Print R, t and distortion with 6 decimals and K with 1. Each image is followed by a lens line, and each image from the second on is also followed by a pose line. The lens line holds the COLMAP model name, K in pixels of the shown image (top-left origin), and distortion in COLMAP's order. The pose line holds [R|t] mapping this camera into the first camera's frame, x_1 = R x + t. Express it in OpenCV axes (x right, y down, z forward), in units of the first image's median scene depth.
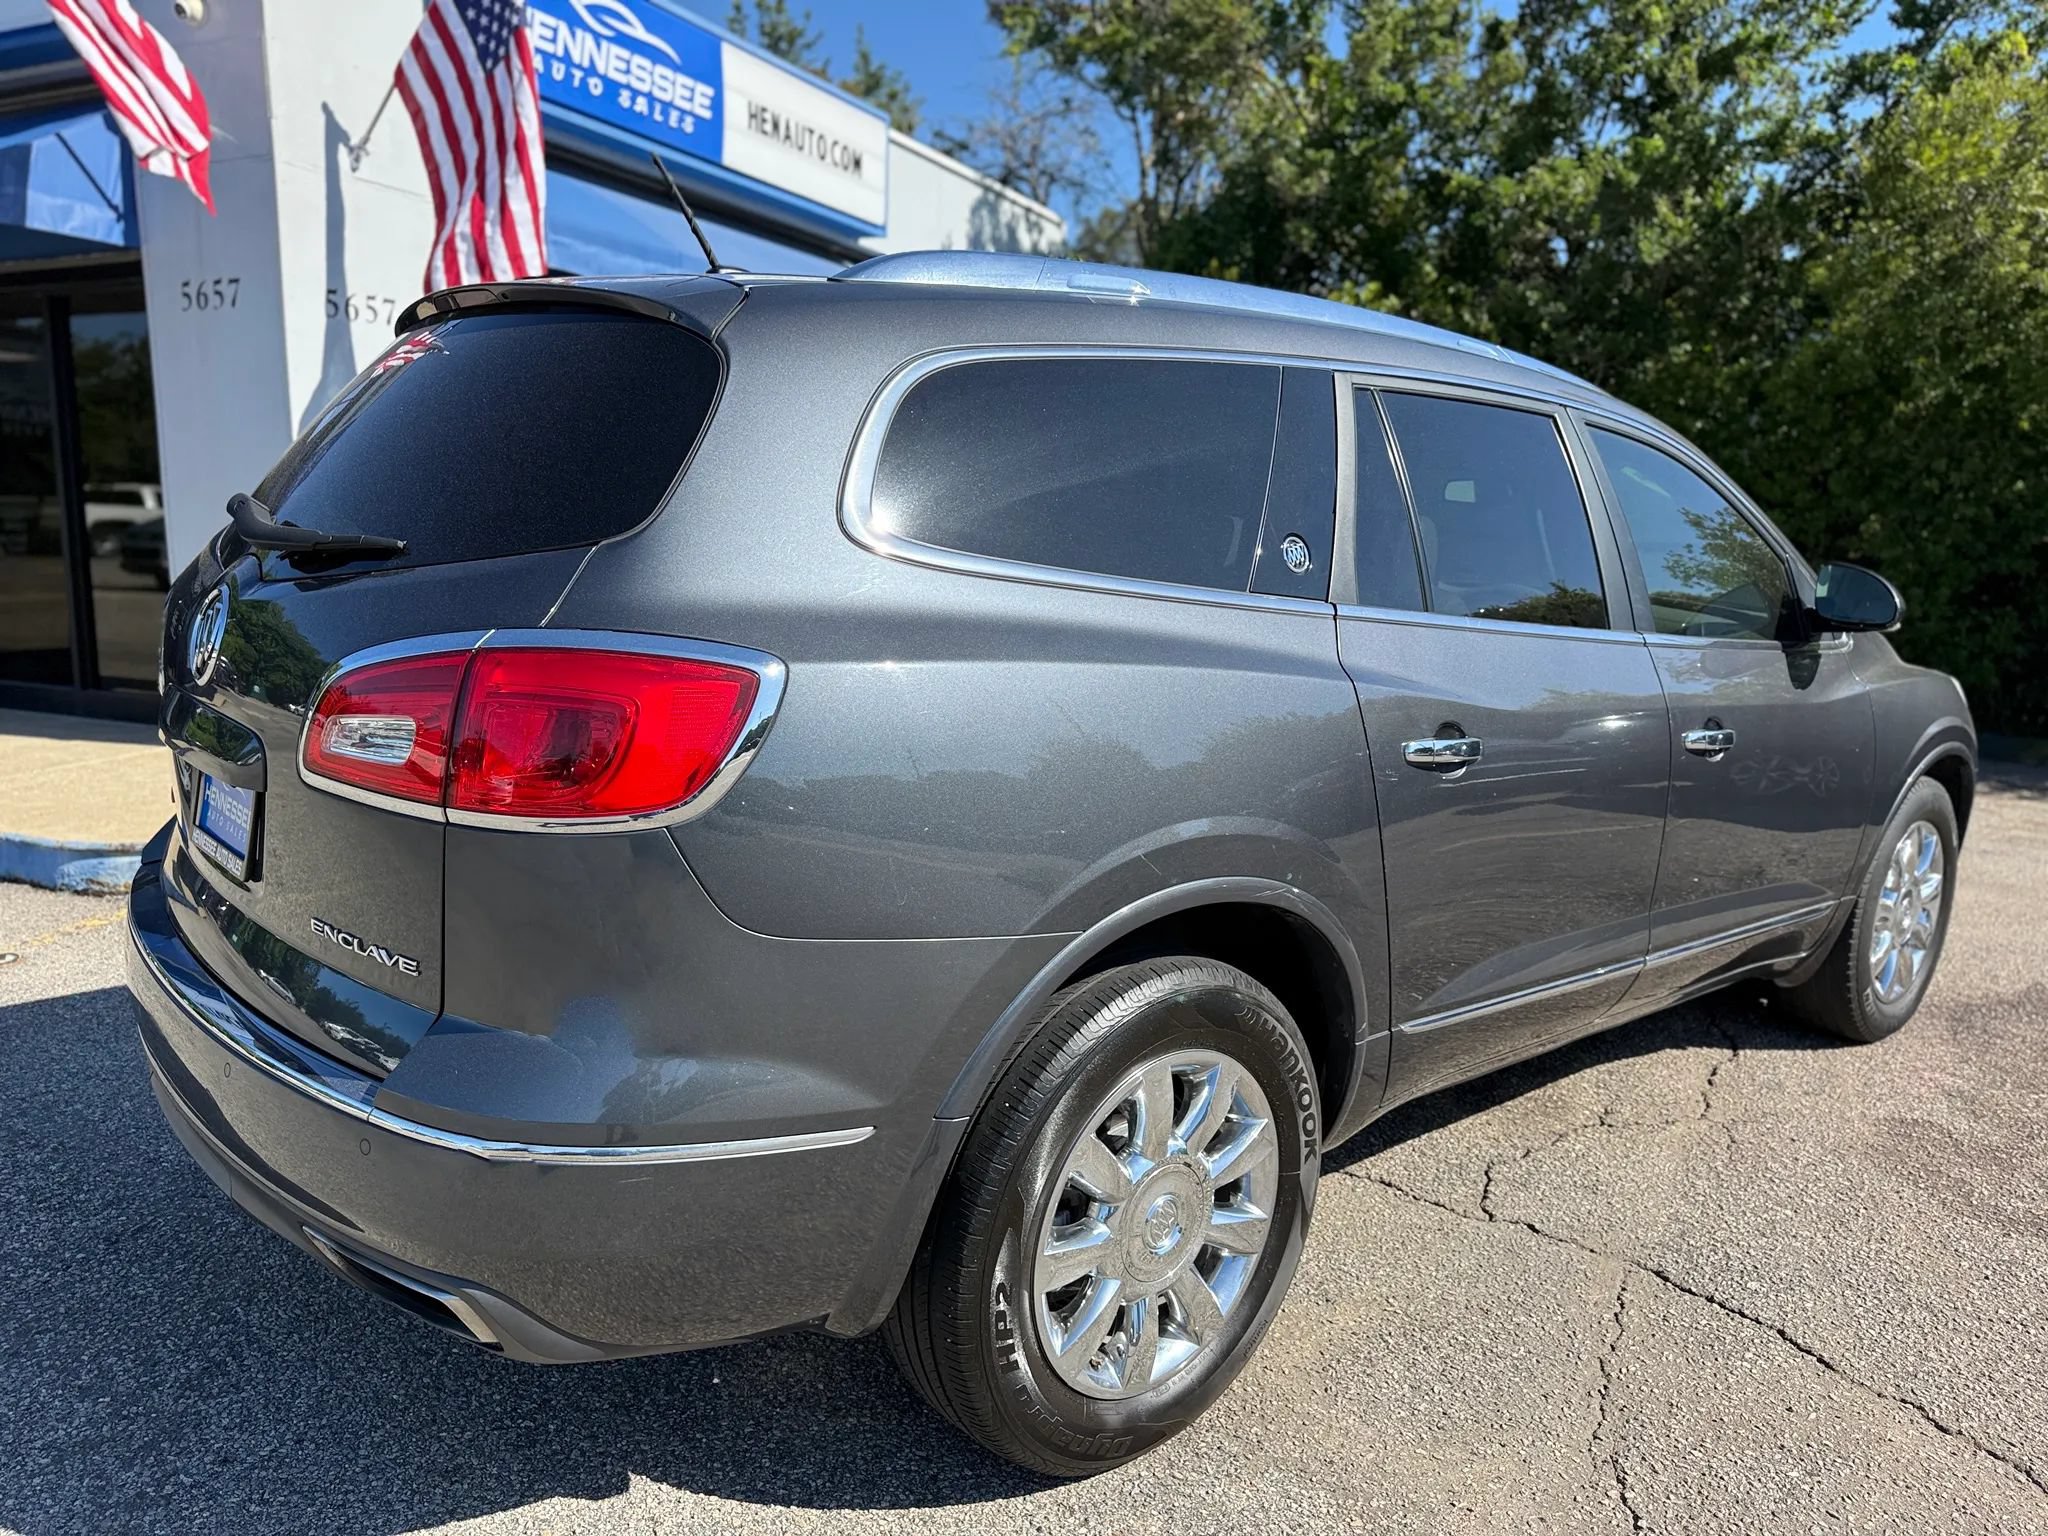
lens RADIAL K [[1462.8, 0, 1031.6], [0, 1462.8, 776.2], [0, 0, 1]] dist [0.027865, -0.044936]
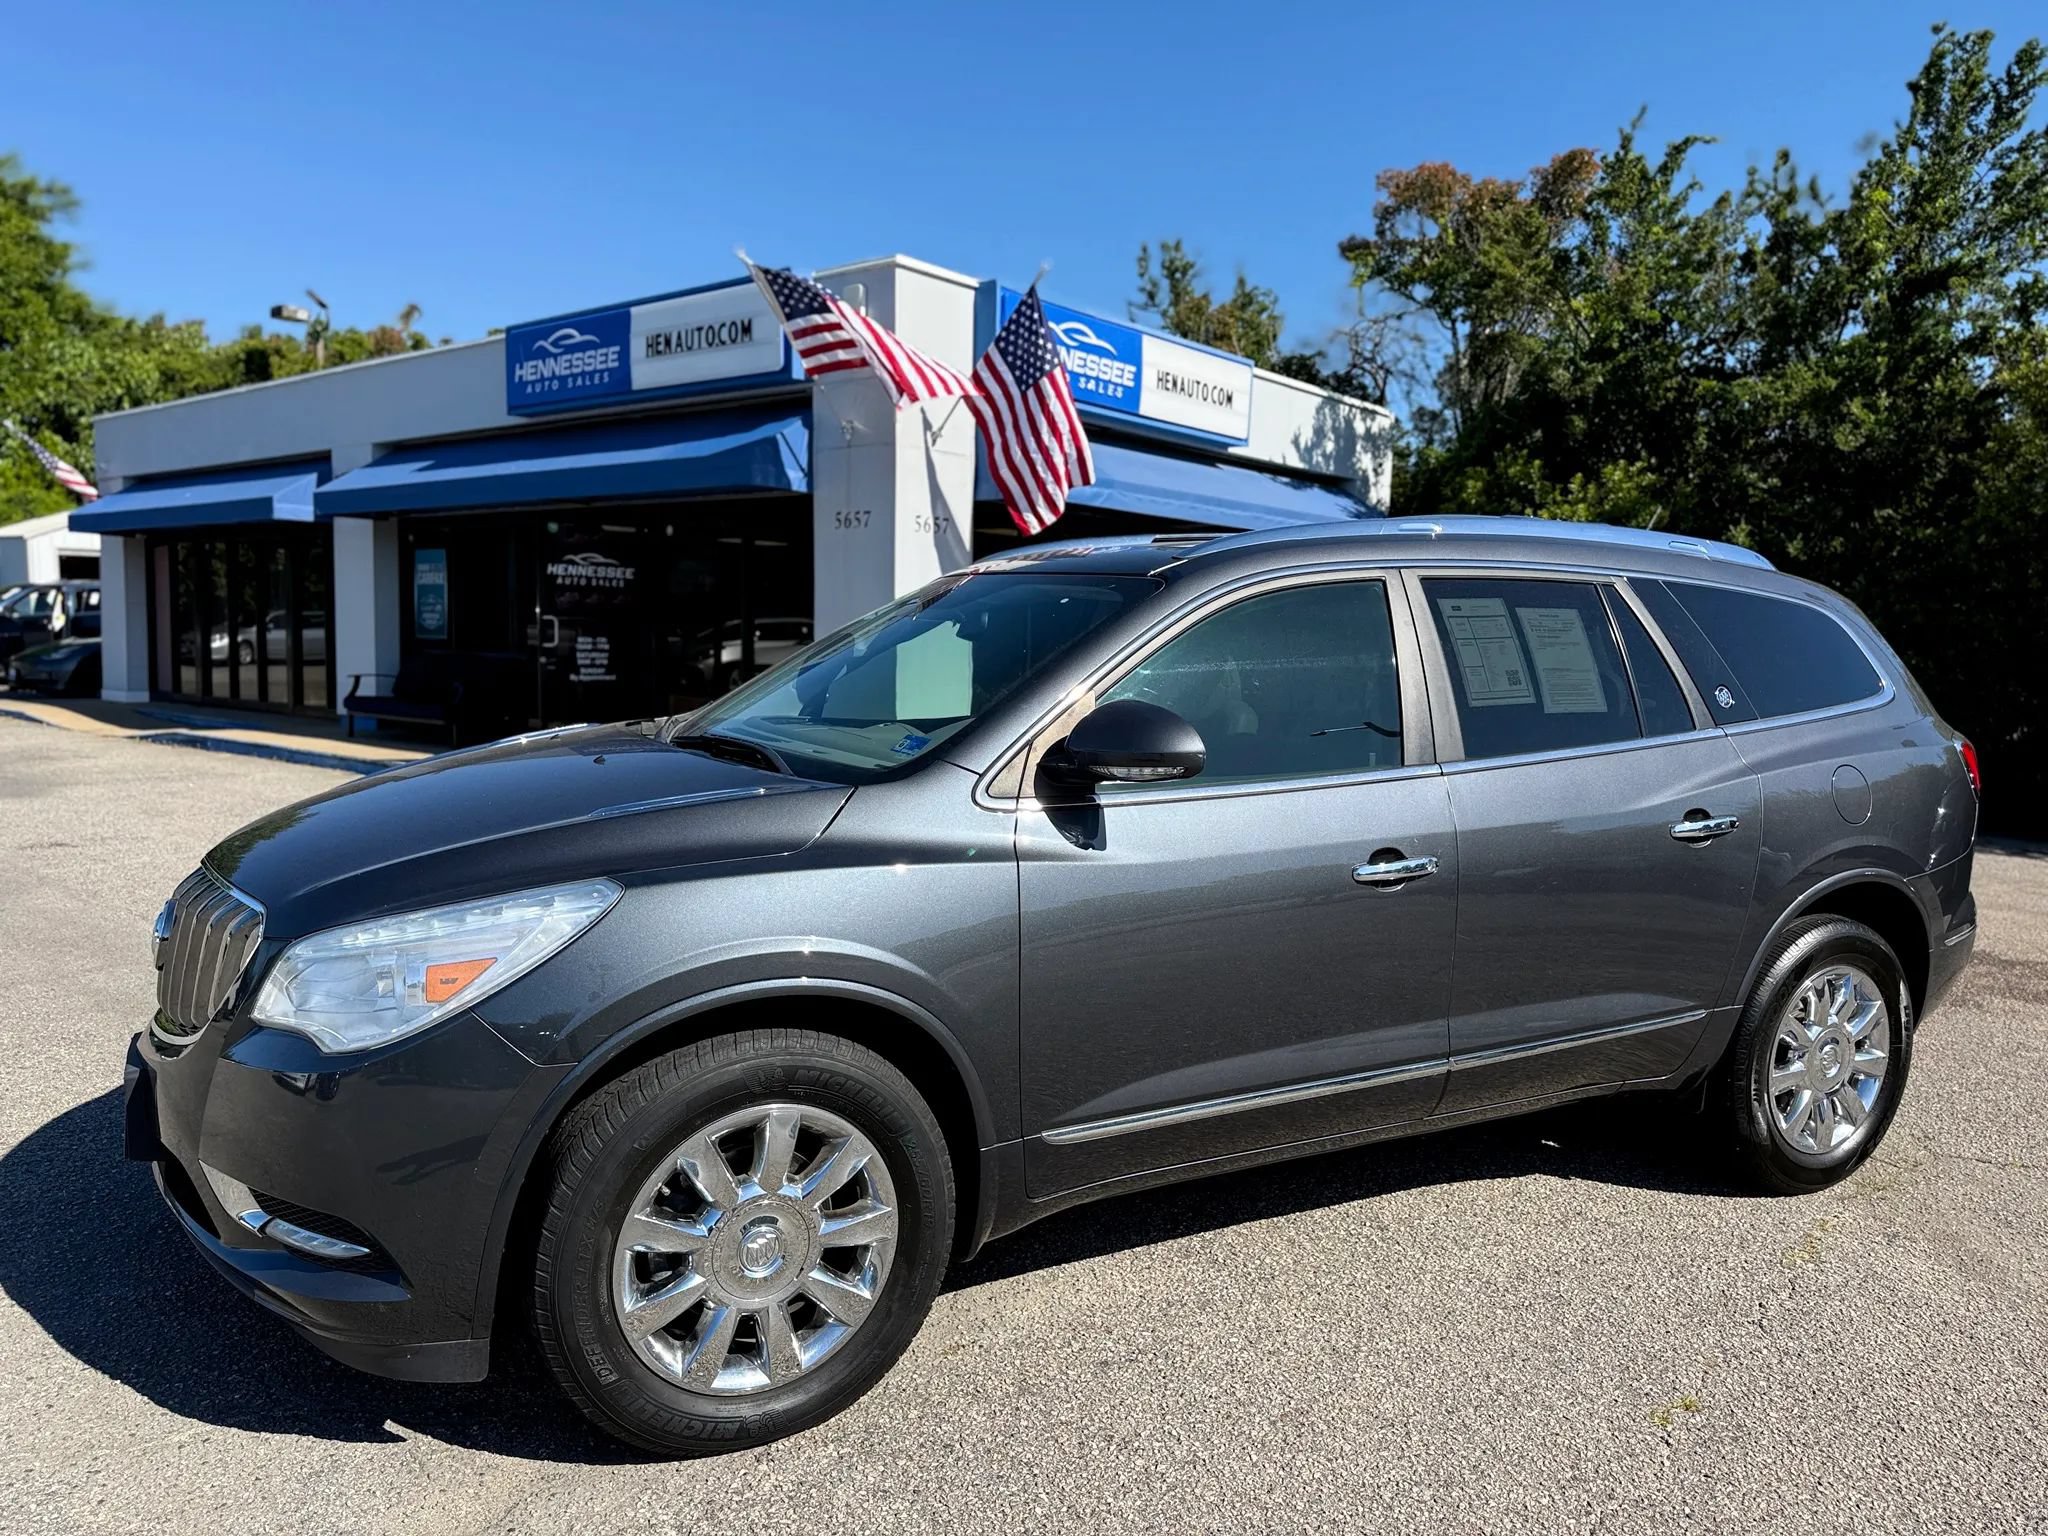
lens RADIAL K [[1462.8, 0, 1021.6], [0, 1462.8, 812.2], [0, 0, 1]] dist [0.027865, -0.044936]
pose [[0.968970, 0.029488, -0.245414, 0.070597], [-0.043767, 0.997639, -0.052931, 0.100304], [0.243274, 0.062030, 0.967972, -0.602068]]
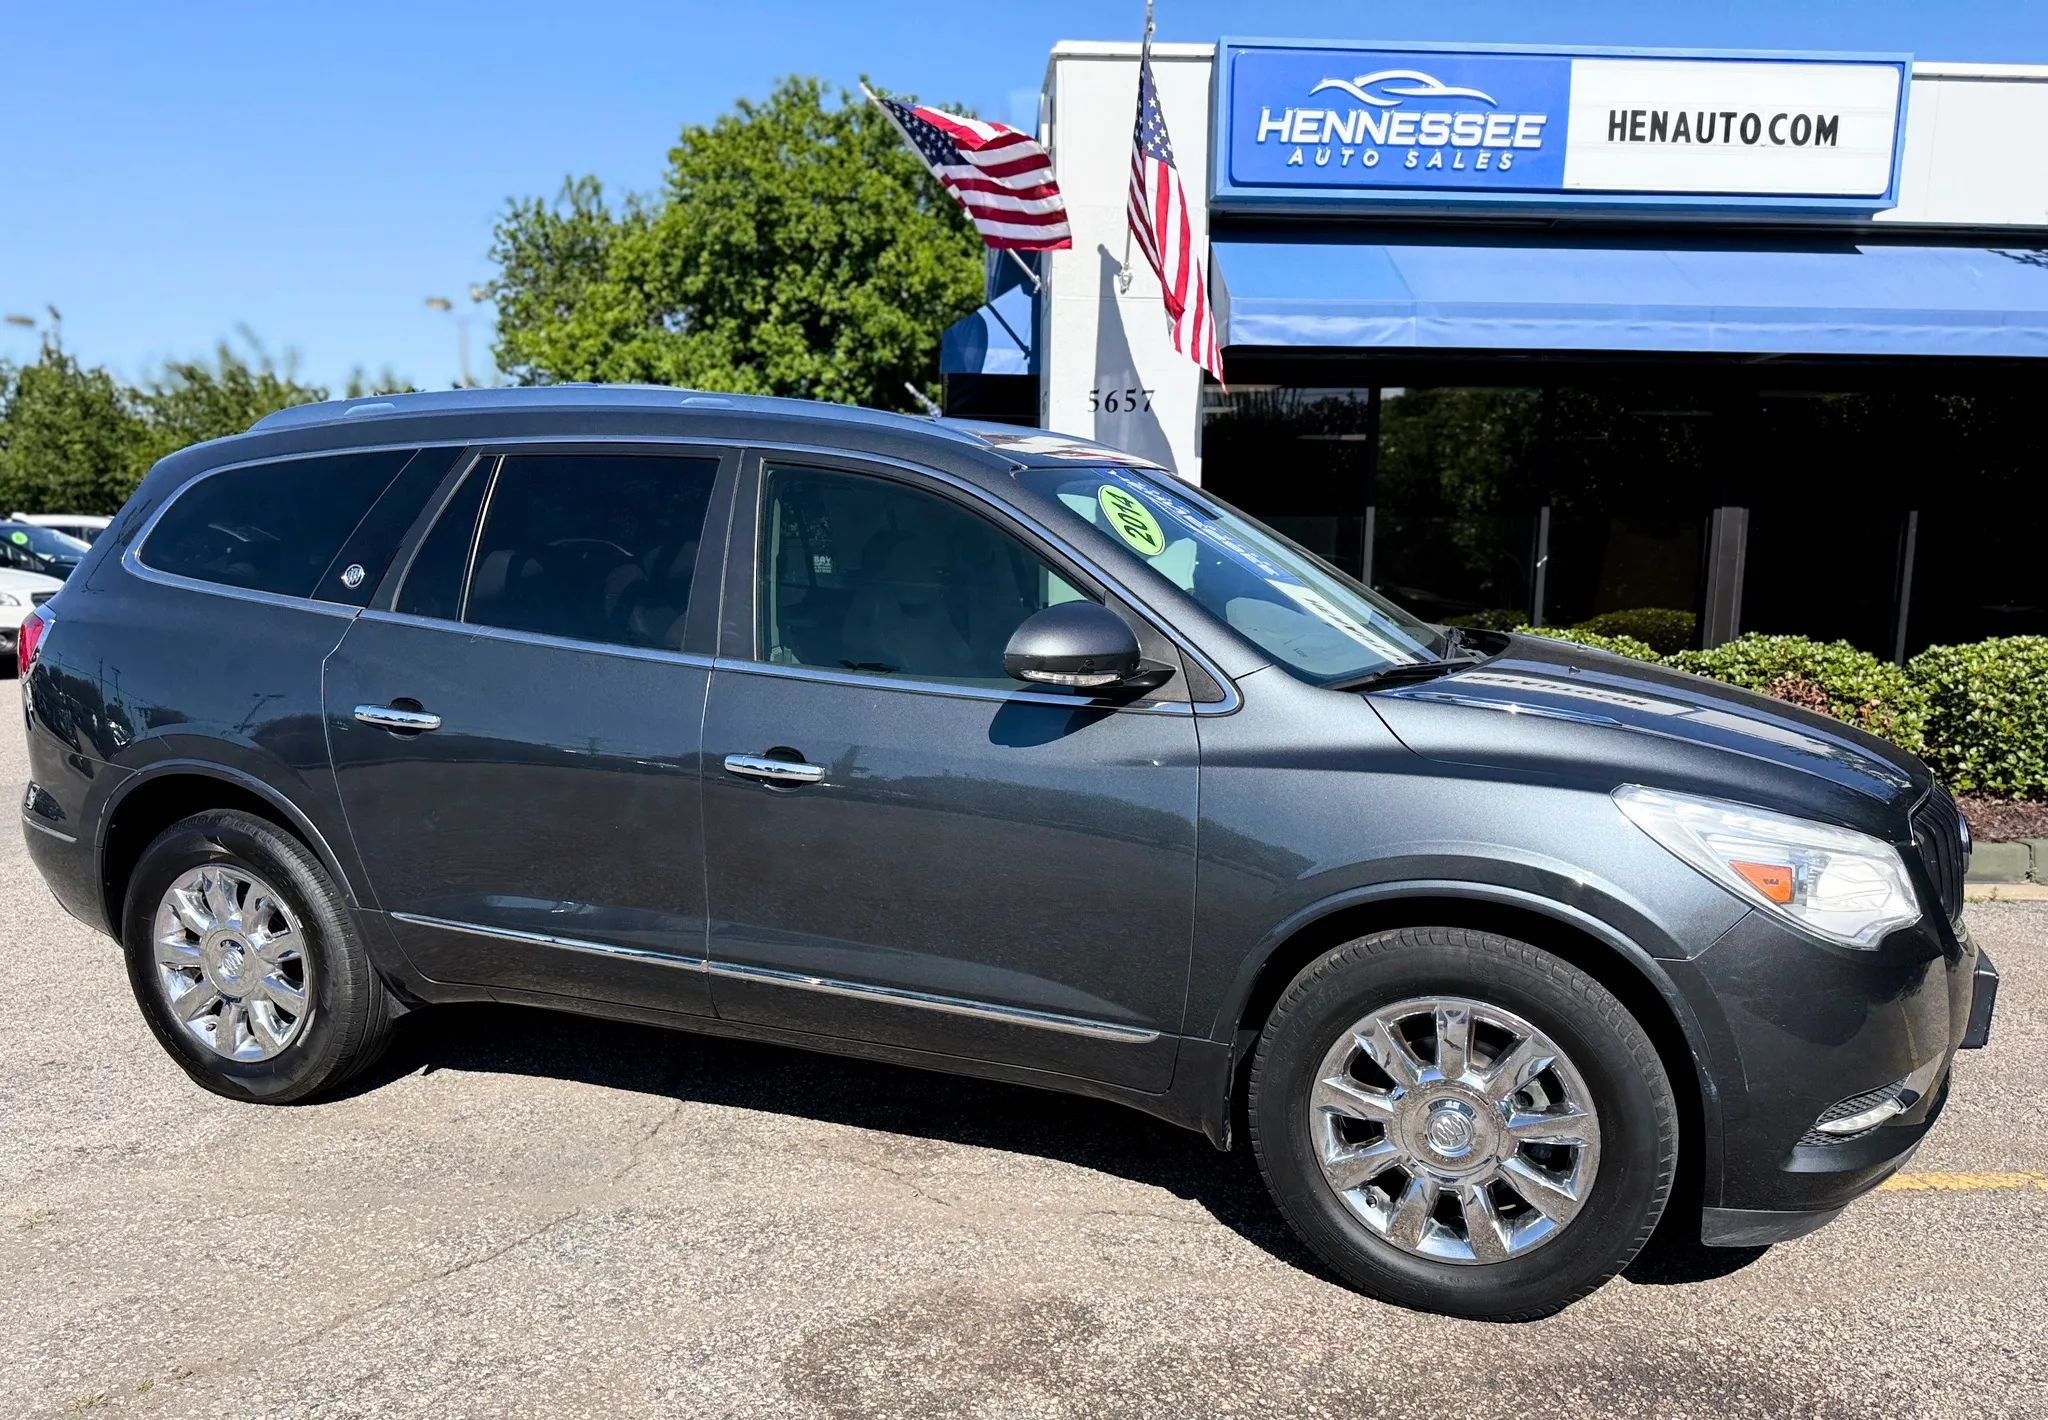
lens RADIAL K [[1542.1, 0, 1017.2], [0, 1542.1, 818.5], [0, 0, 1]] dist [0.033803, -0.051782]
pose [[0.462444, 0.129362, -0.877161, 0.729811], [-0.142902, 0.987240, 0.070257, -0.043649], [0.875057, 0.092859, 0.475029, 0.326924]]
